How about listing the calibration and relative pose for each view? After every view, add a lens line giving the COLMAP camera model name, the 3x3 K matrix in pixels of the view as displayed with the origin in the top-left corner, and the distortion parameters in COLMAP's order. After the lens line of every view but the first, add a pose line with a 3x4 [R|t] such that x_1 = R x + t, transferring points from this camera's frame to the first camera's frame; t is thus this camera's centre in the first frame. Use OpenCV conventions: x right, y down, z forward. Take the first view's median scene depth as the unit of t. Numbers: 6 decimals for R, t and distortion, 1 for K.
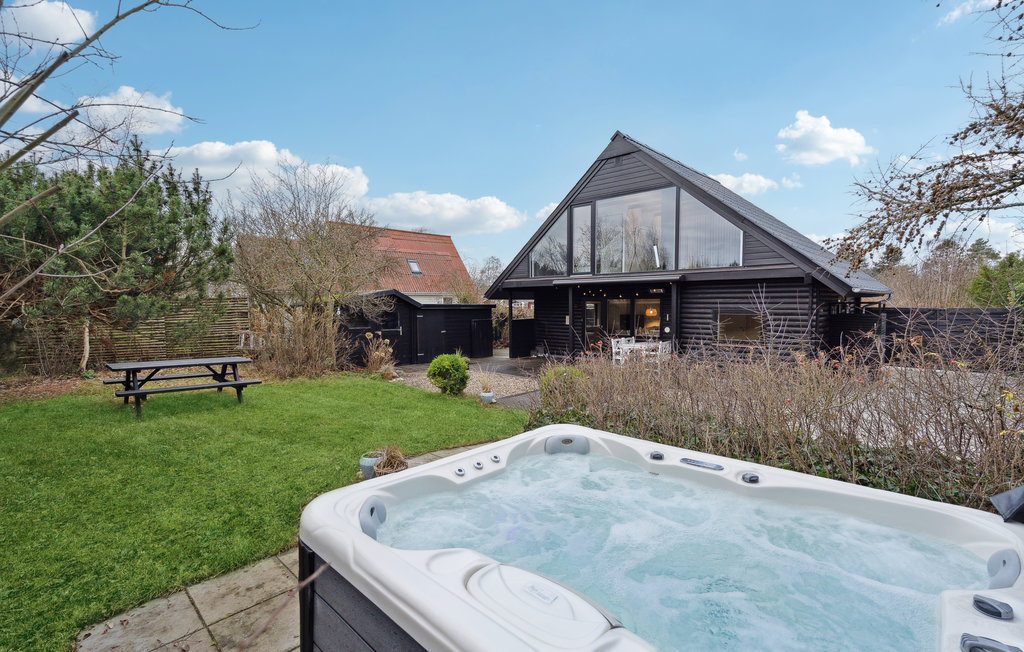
lens RADIAL K [[467.3, 0, 513.9], [0, 467.3, 323.1], [0, 0, 1]] dist [-0.001284, 0.000862]
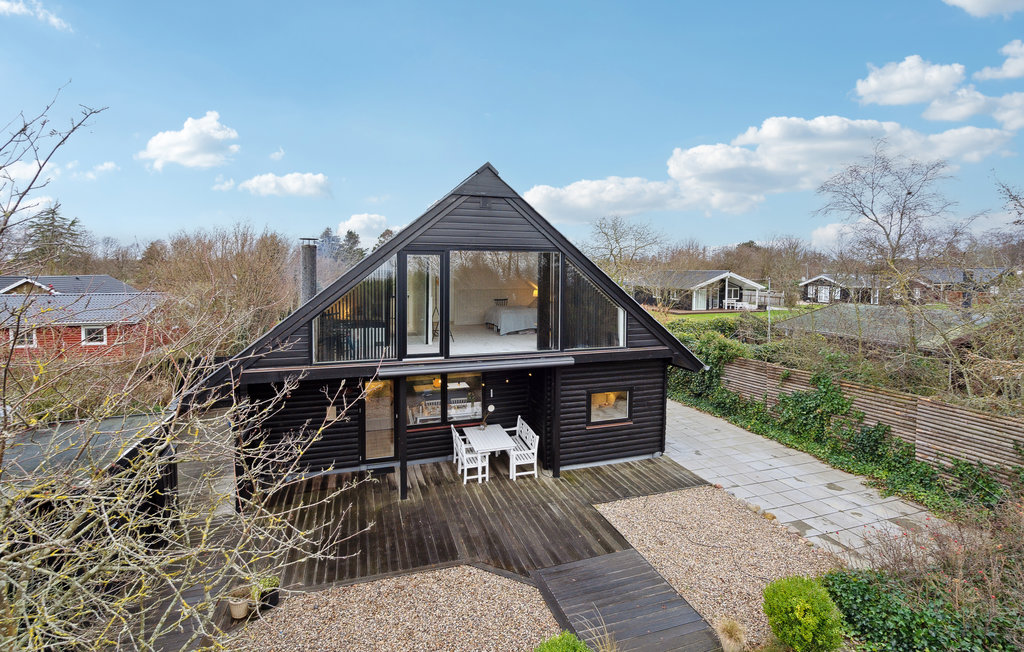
lens RADIAL K [[491.1, 0, 517.1], [0, 491.1, 286.1], [0, 0, 1]] dist [0.000547, -0.000081]
pose [[0.478198, -0.023673, 0.877933, -0.423809], [0.032963, 0.999416, 0.008995, -0.218401], [-0.877633, 0.024638, 0.478699, 0.582758]]
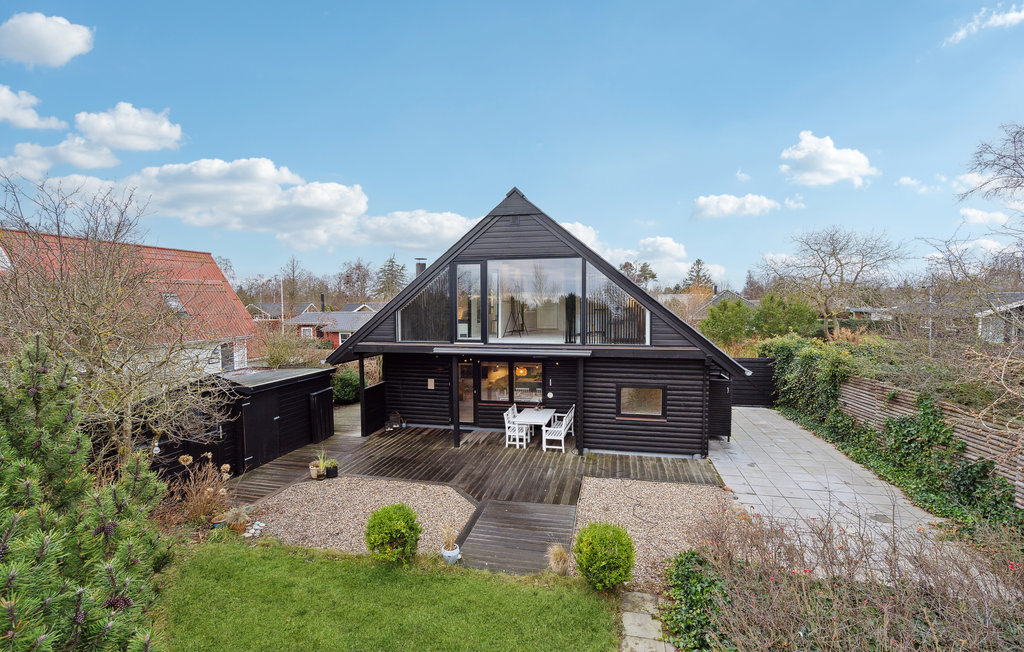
lens RADIAL K [[467.3, 0, 513.4], [0, 467.3, 323.4], [0, 0, 1]] dist [-0.001284, 0.000862]
pose [[0.861650, -0.020843, 0.507075, -0.238870], [0.022046, 0.999750, 0.003632, -0.148796], [-0.507024, 0.008049, 0.861895, 0.219718]]
